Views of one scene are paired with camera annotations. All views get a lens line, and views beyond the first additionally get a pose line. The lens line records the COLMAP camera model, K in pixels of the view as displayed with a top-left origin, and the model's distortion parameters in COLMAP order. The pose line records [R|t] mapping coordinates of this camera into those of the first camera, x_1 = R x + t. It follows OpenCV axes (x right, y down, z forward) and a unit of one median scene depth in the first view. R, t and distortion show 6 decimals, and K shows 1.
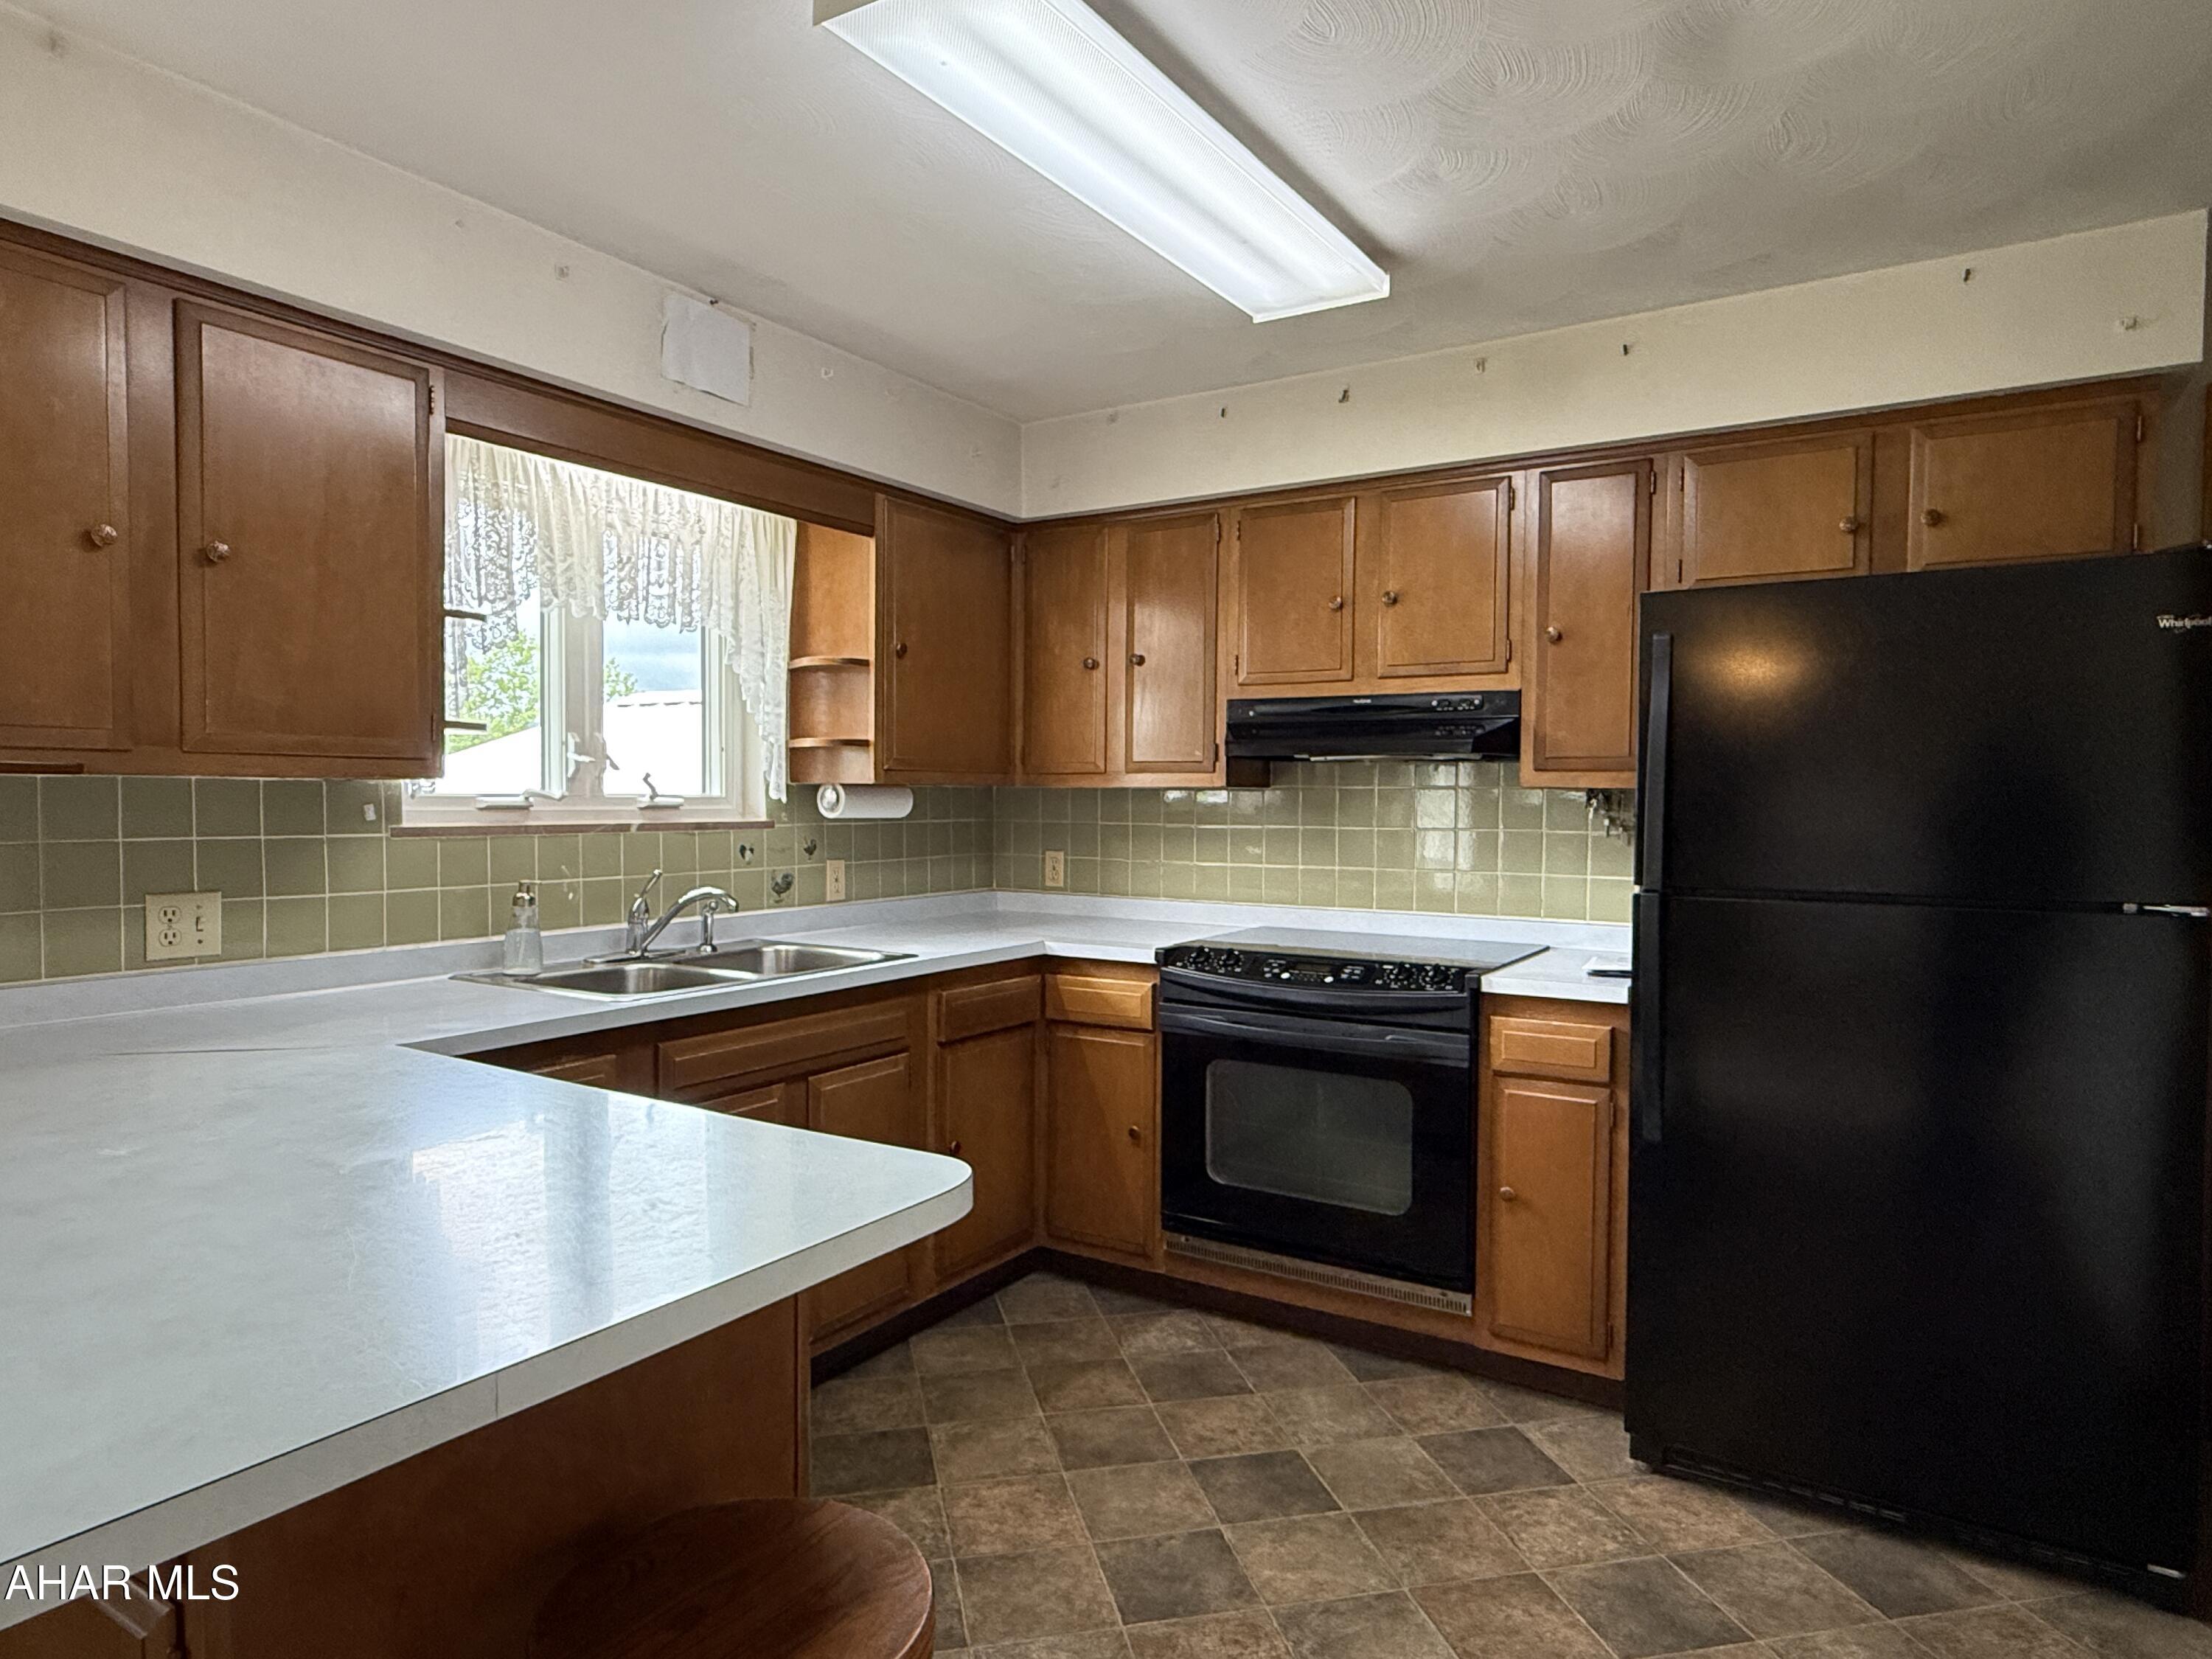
lens RADIAL K [[1308.3, 0, 1101.2], [0, 1308.3, 834.7], [0, 0, 1]] dist [-0.001403, 0.000081]
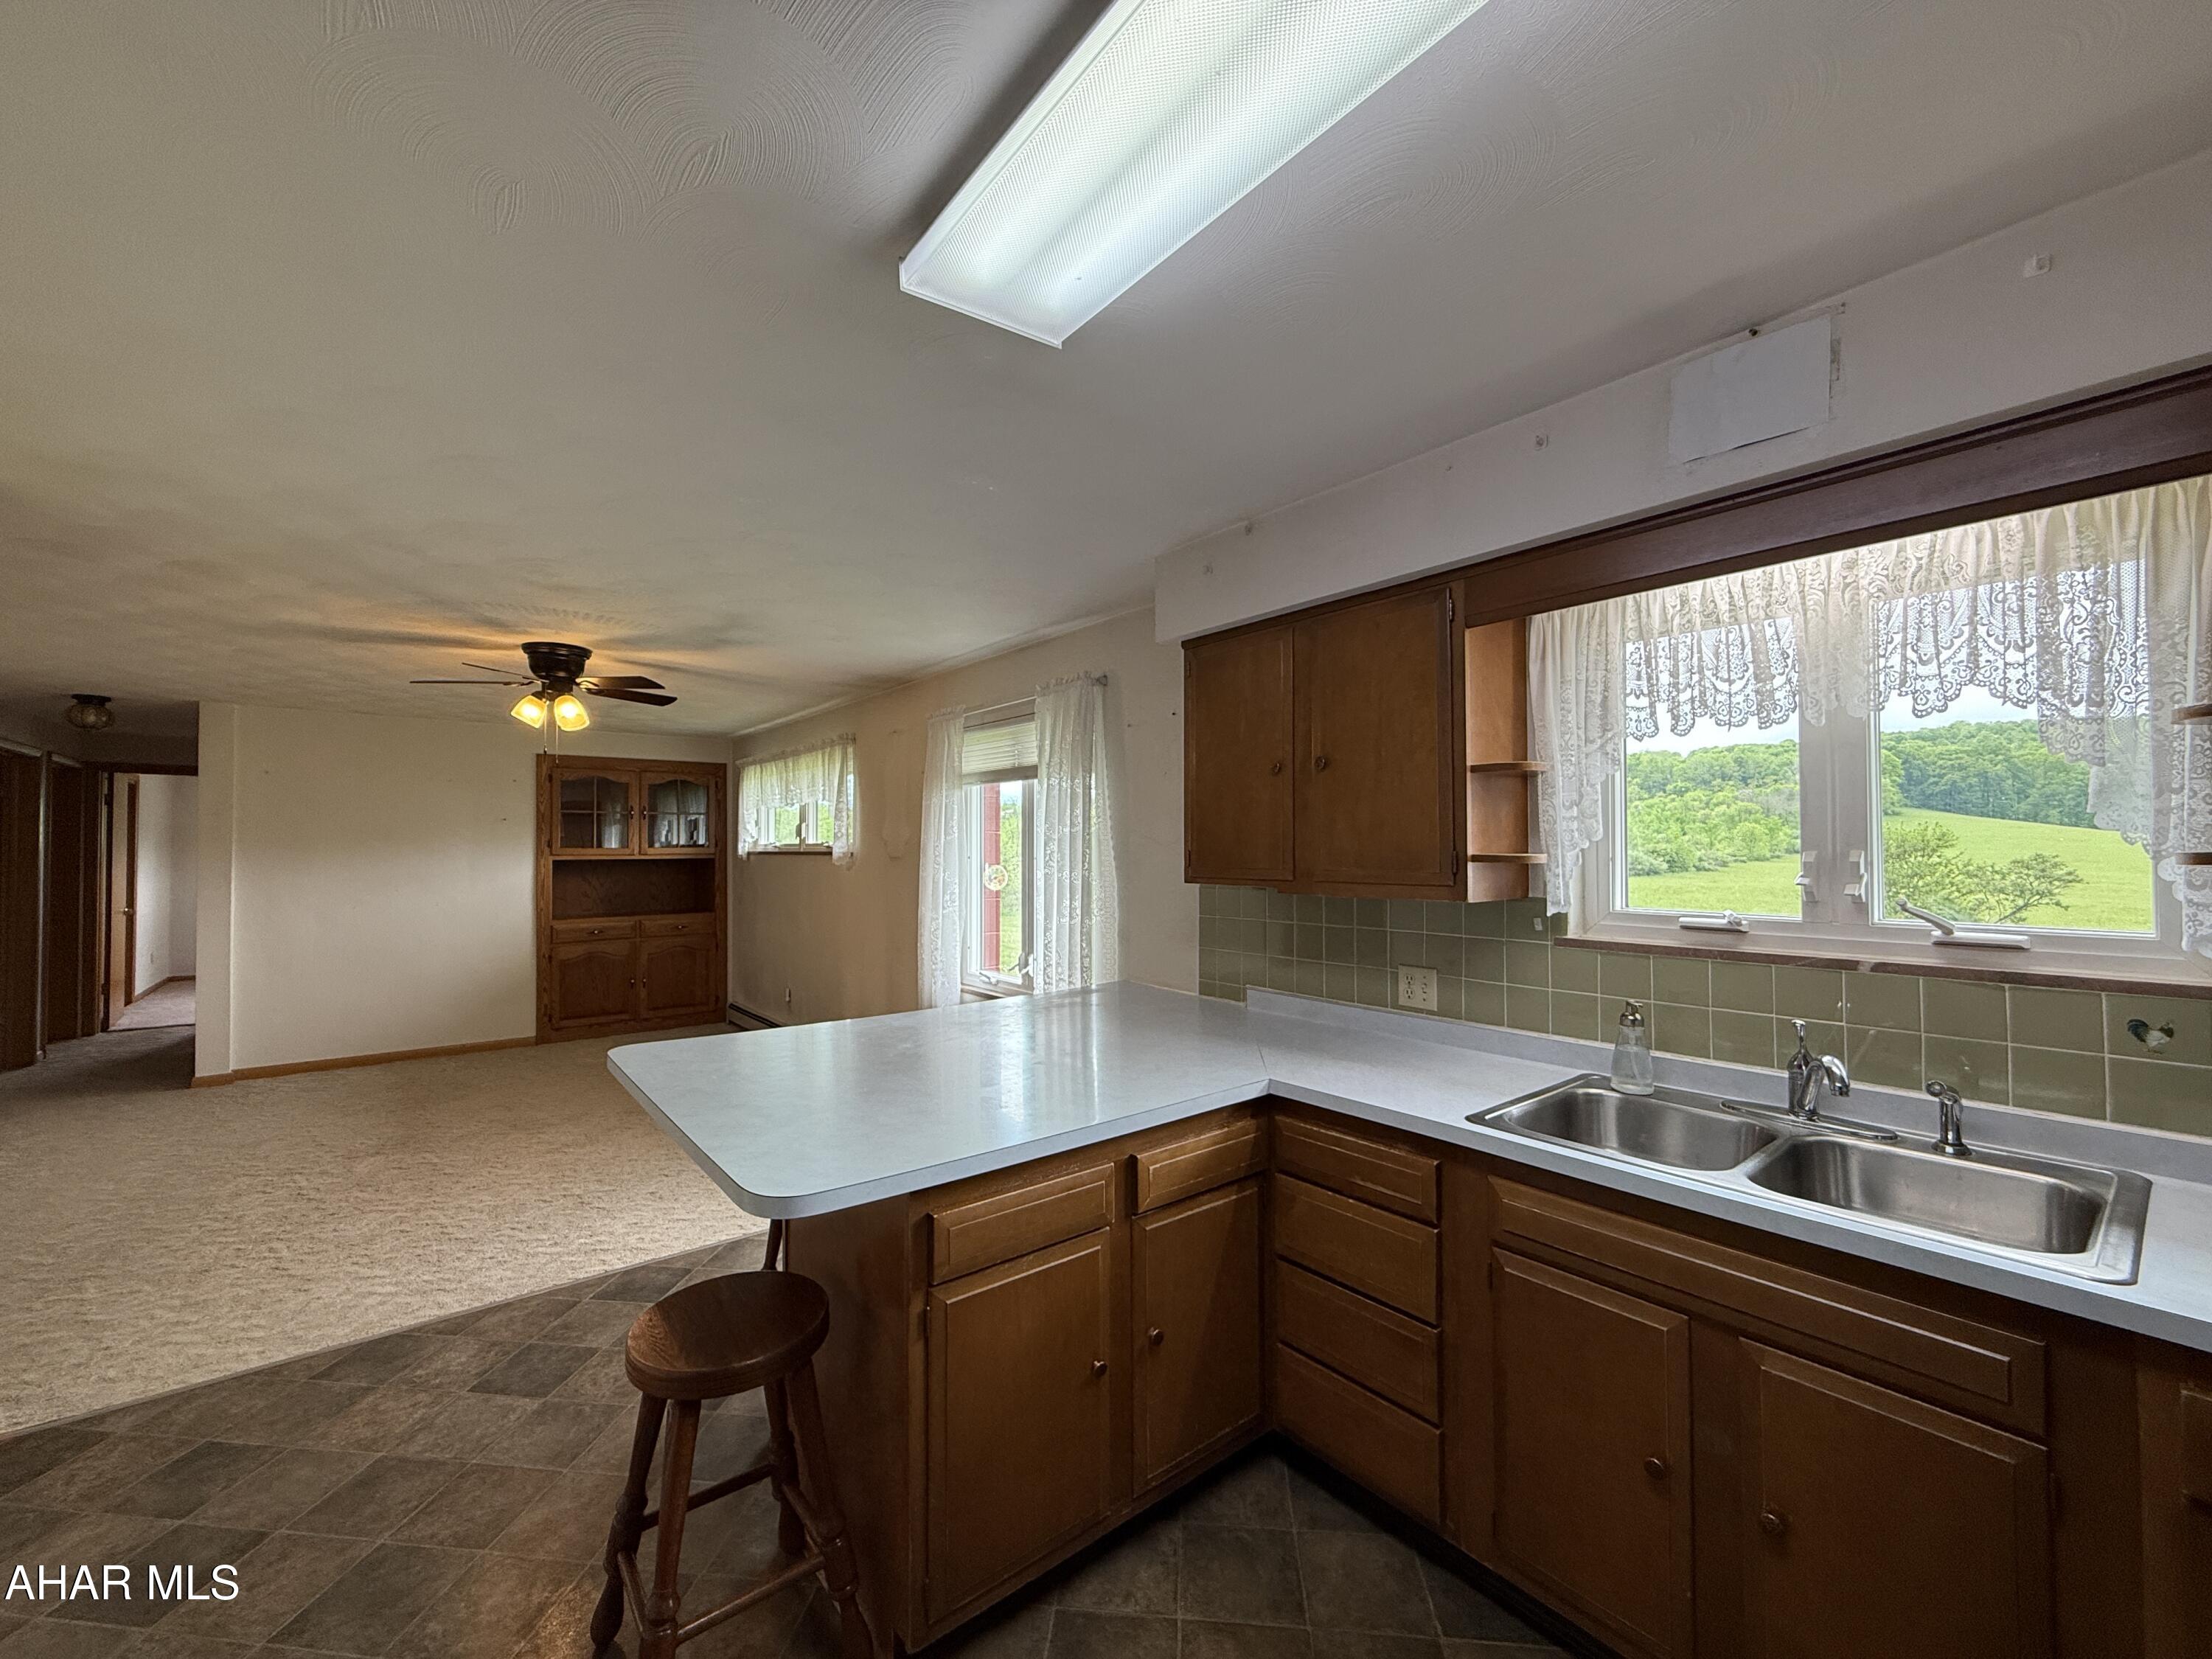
lens RADIAL K [[883.1, 0, 1096.9], [0, 883.1, 832.2], [0, 0, 1]] dist [-0.000419, -0.000035]
pose [[-0.323076, -0.022756, -0.946100, 0.311979], [-0.028840, 0.999483, -0.014192, -0.065492], [0.945934, 0.022701, -0.323565, 0.699133]]
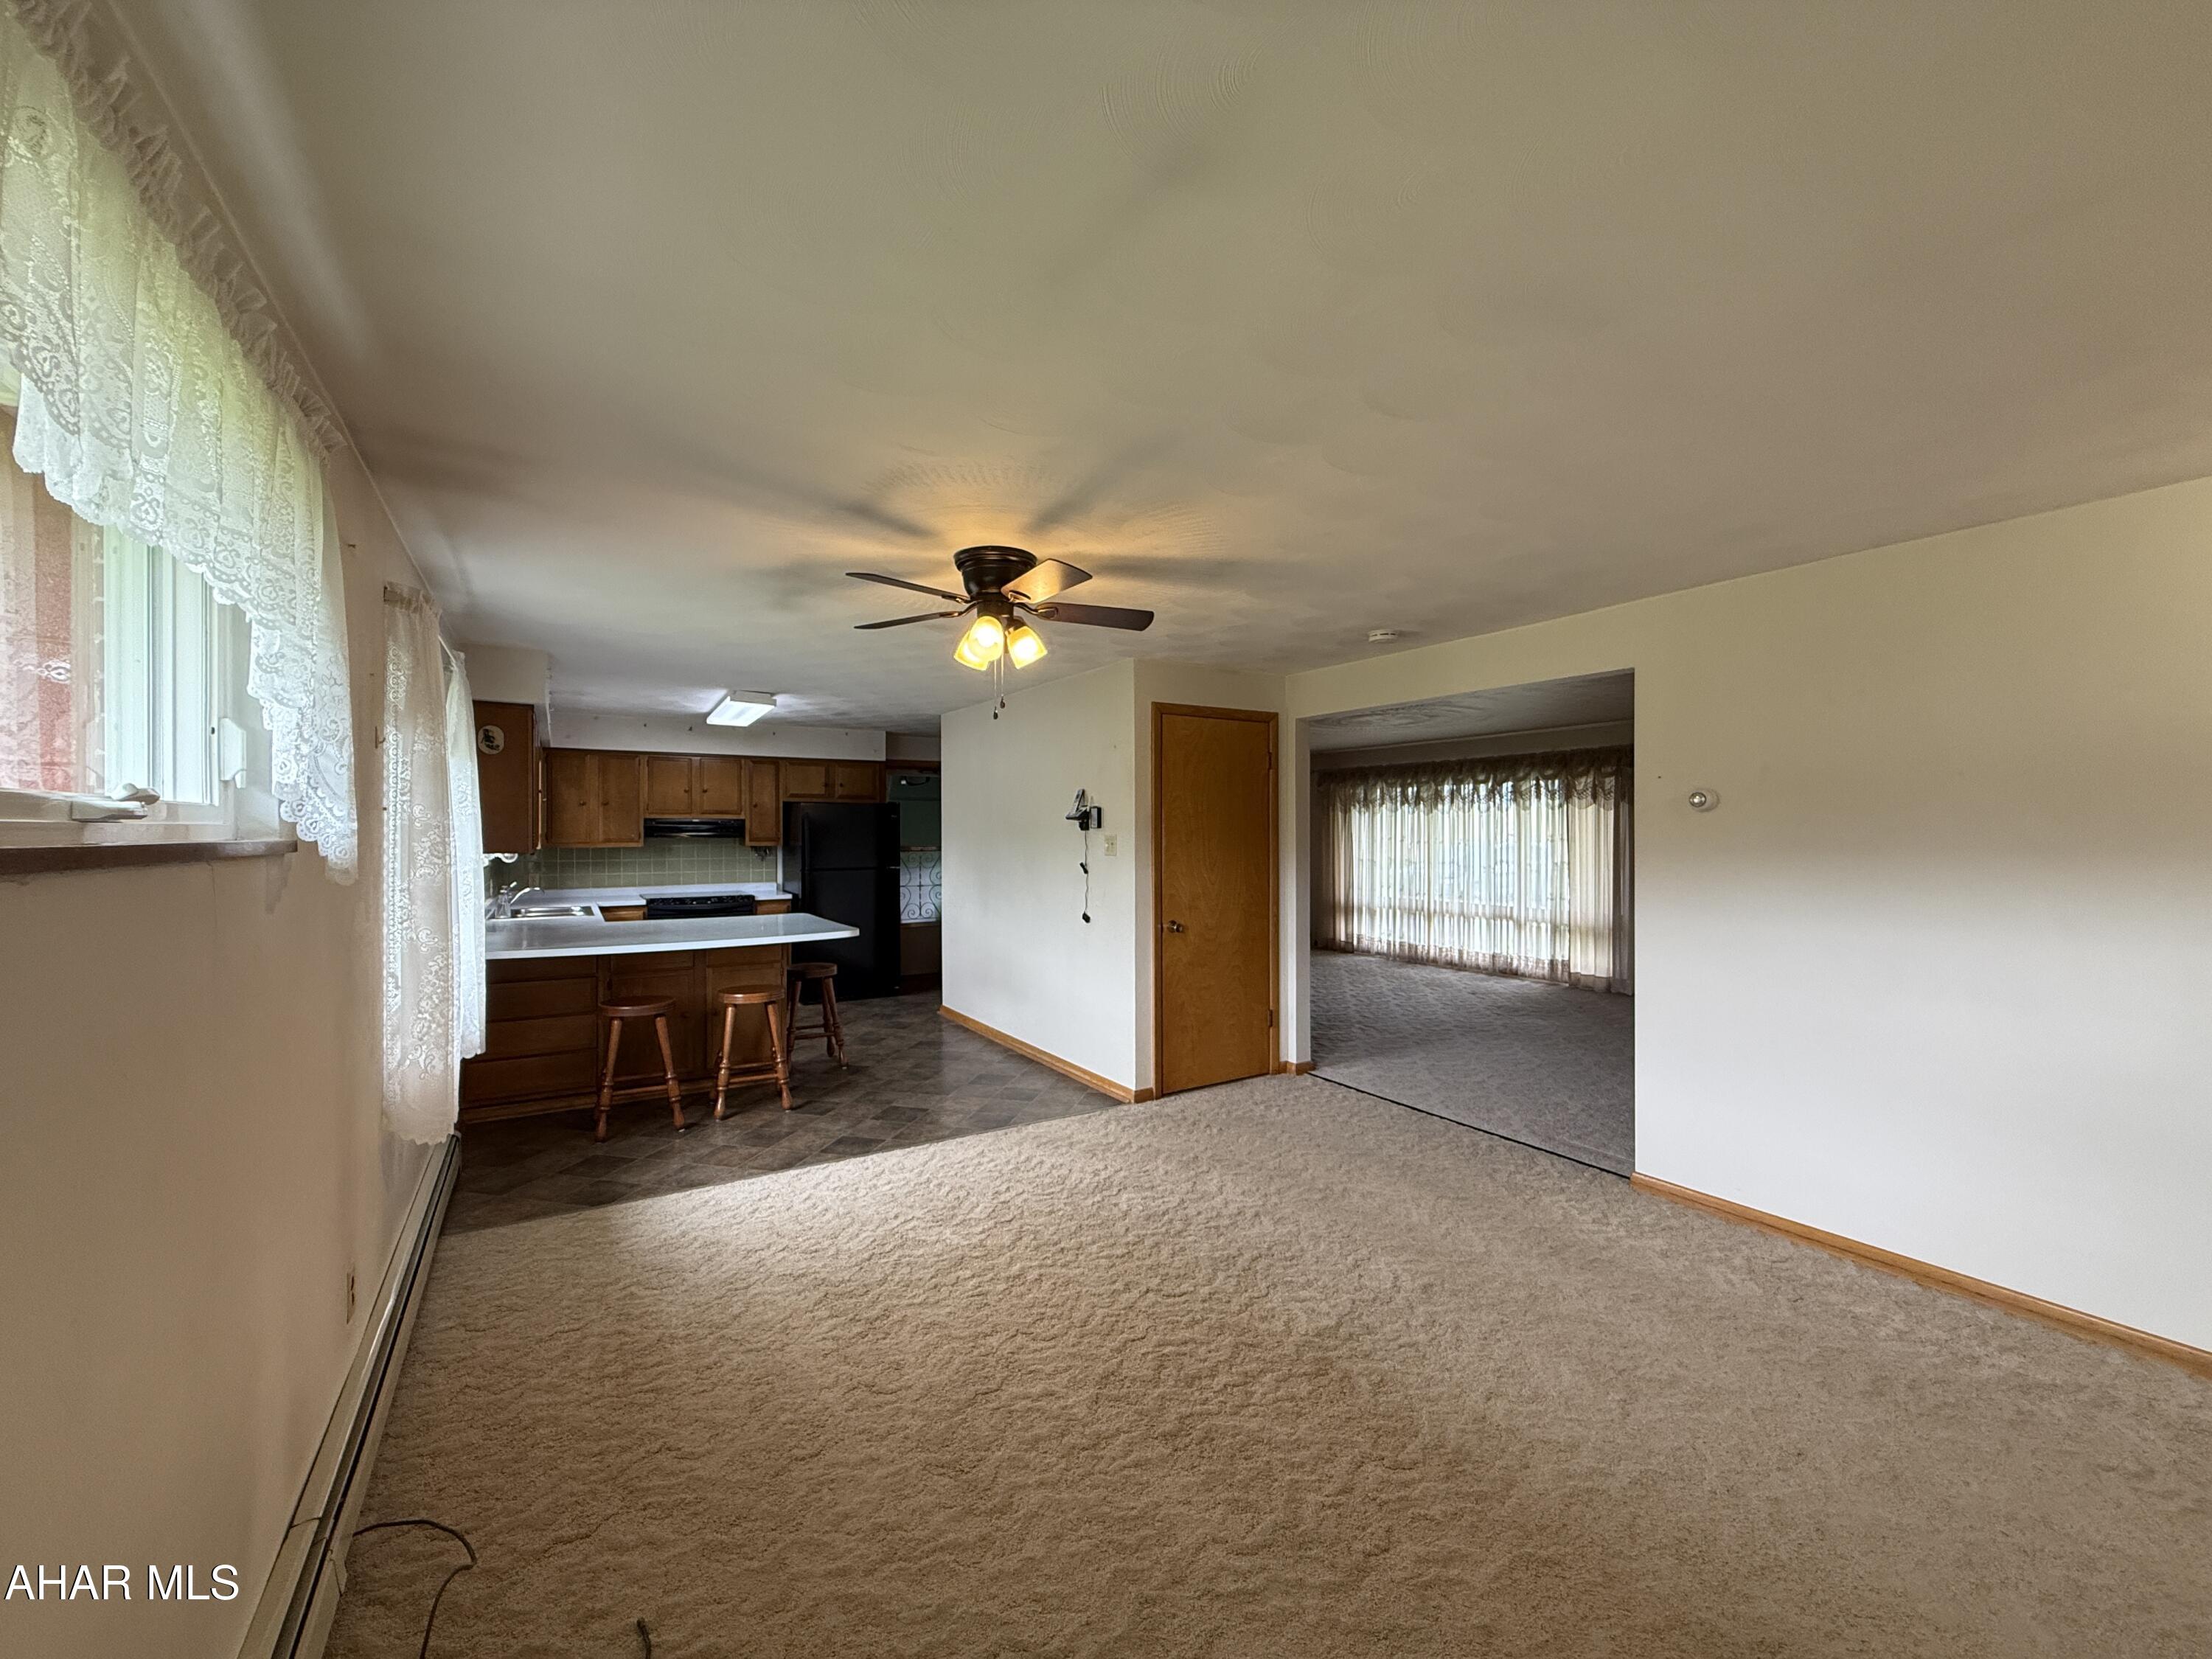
lens RADIAL K [[883.1, 0, 1096.9], [0, 883.1, 832.2], [0, 0, 1]] dist [-0.000419, -0.000035]
pose [[0.441455, -0.008696, 0.897241, -1.388545], [0.033842, 0.999403, -0.006964, -0.023391], [-0.896645, 0.033438, 0.441486, -0.916382]]
